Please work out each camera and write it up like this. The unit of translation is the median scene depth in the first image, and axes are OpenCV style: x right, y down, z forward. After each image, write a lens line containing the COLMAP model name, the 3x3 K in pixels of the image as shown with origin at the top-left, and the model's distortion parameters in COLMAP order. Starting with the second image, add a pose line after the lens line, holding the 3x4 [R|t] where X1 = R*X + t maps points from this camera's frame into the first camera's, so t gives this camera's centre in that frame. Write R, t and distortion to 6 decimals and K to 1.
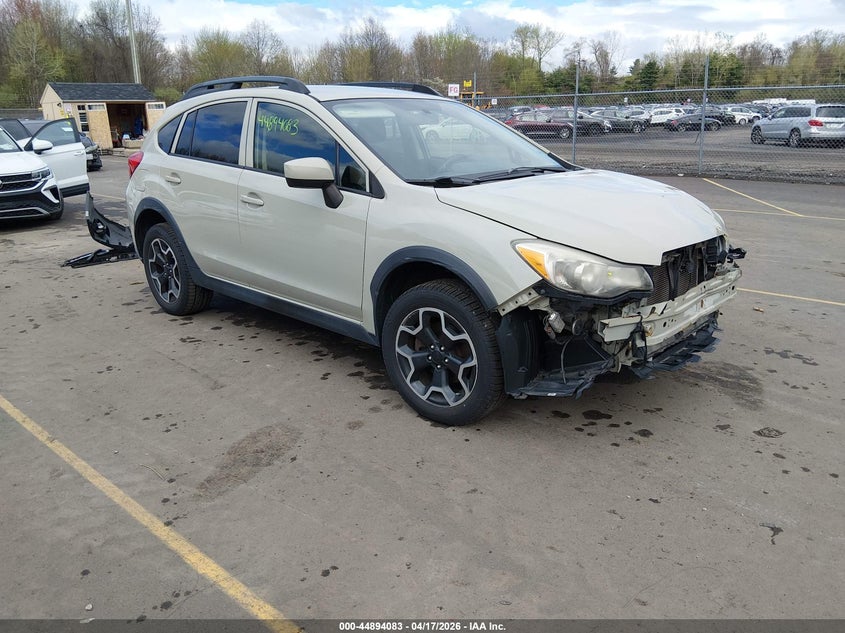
lens RADIAL K [[703.9, 0, 423.4], [0, 703.9, 315.3], [0, 0, 1]] dist [-0.009390, -0.029073]
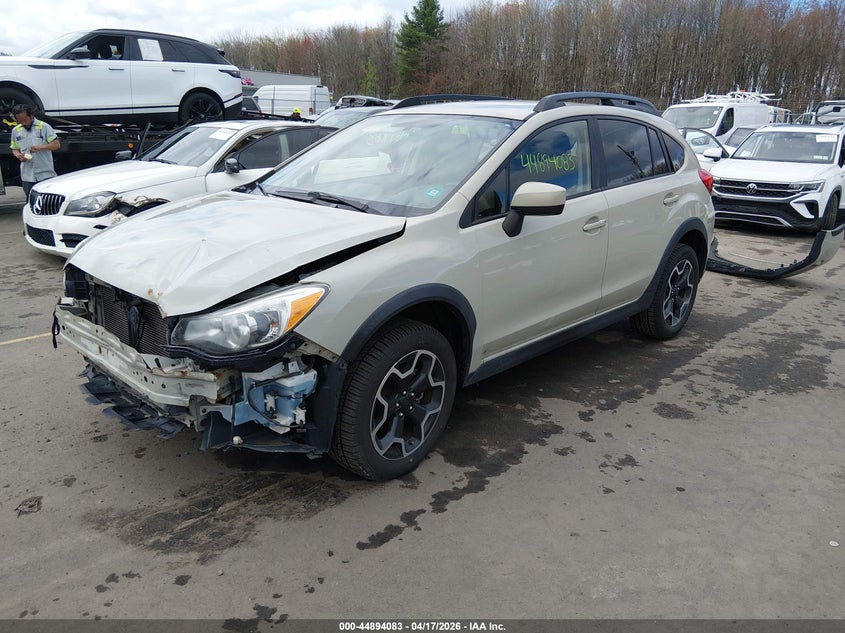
lens RADIAL K [[703.9, 0, 425.0], [0, 703.9, 314.5], [0, 0, 1]] dist [-0.009390, -0.029073]
pose [[-0.075783, 0.280025, -0.956997, 0.488231], [-0.286565, 0.913151, 0.289888, -0.175985], [0.955059, 0.296211, 0.011044, 0.556554]]
